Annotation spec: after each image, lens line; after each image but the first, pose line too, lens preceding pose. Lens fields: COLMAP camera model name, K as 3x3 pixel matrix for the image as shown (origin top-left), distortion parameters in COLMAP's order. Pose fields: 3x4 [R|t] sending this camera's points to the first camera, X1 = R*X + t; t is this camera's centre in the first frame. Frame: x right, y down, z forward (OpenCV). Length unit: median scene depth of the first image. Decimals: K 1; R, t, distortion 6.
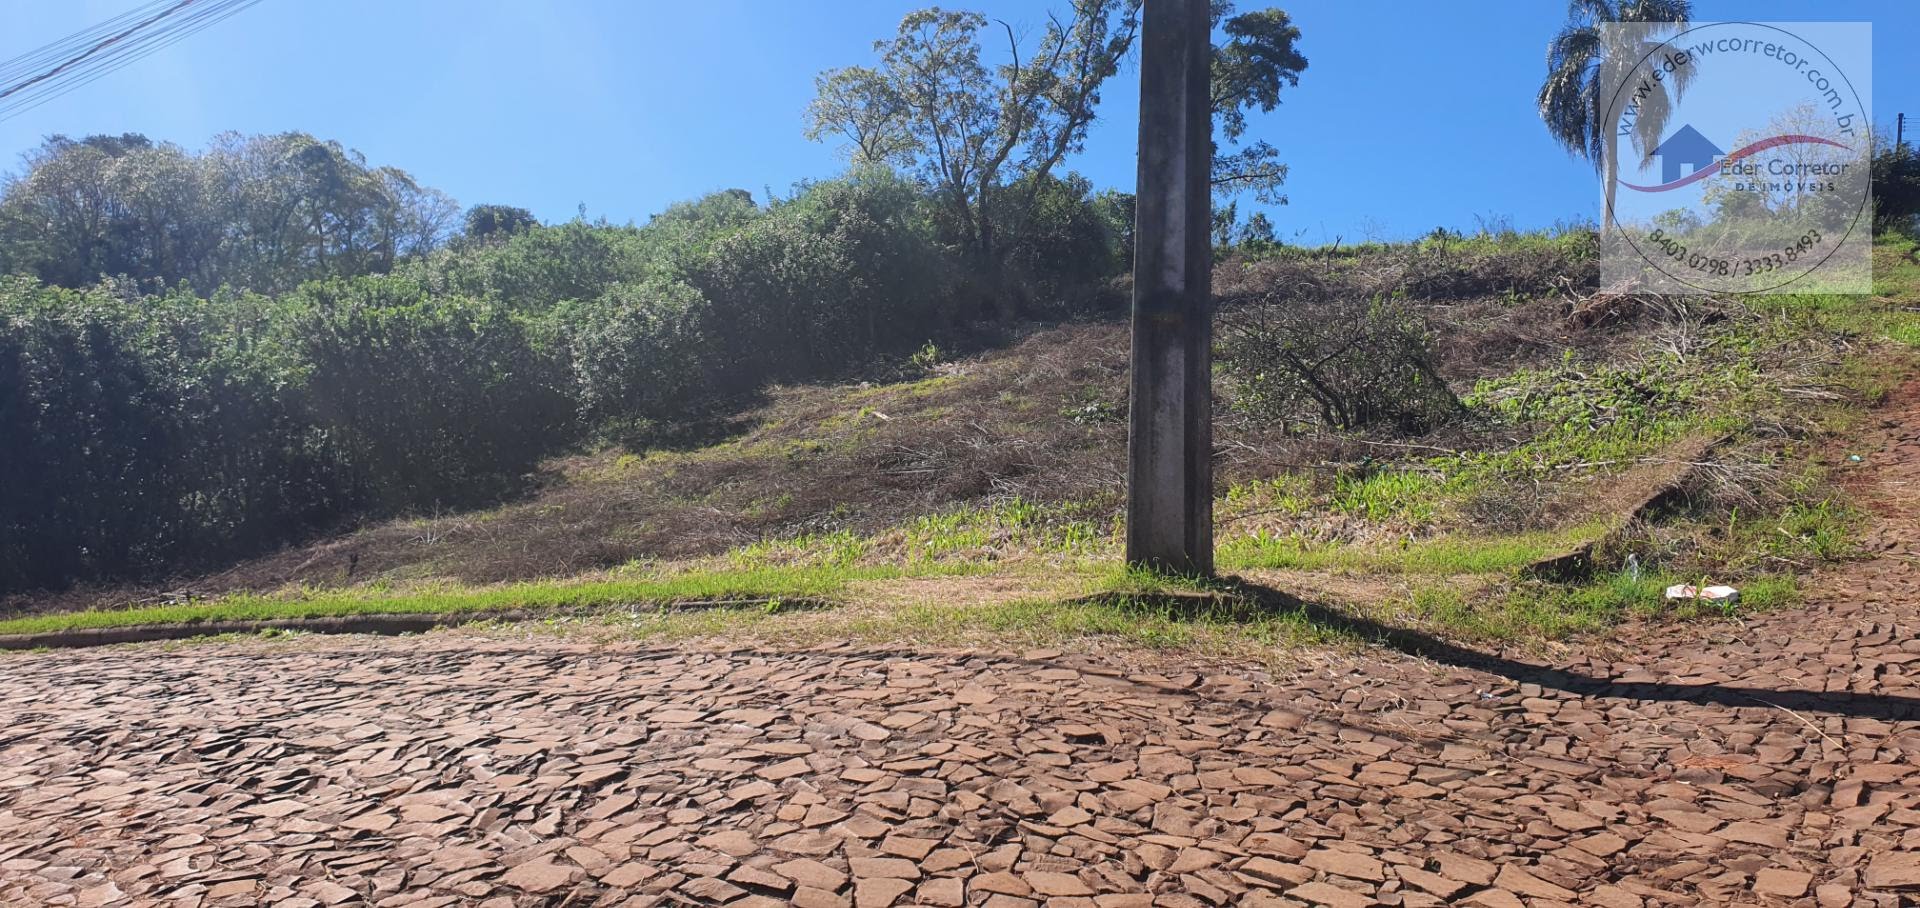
lens RADIAL K [[1449.7, 0, 976.0], [0, 1449.7, 429.4], [0, 0, 1]] dist [-0.000060, 0.005118]
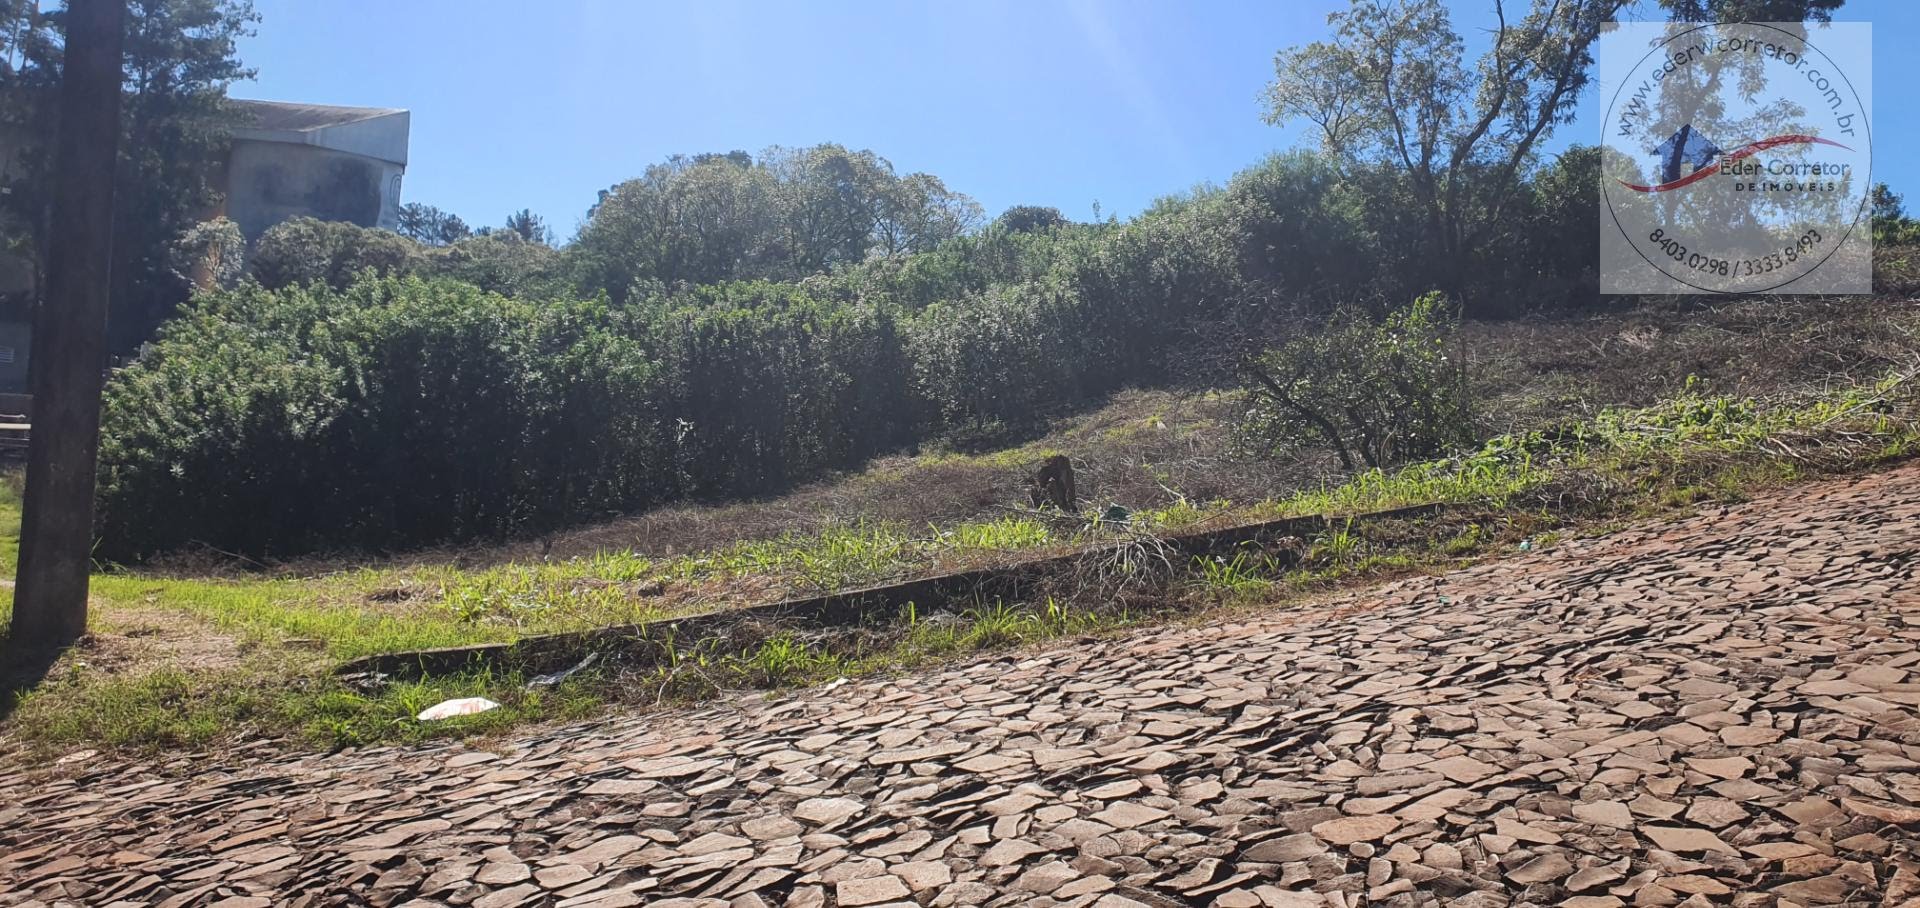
lens RADIAL K [[1449.7, 0, 959.9], [0, 1449.7, 497.7], [0, 0, 1]] dist [-0.000060, 0.005118]
pose [[0.901445, 0.051956, -0.429764, 0.127546], [-0.029513, 0.997838, 0.058730, -0.007482], [0.431886, -0.040259, 0.901029, 0.052194]]
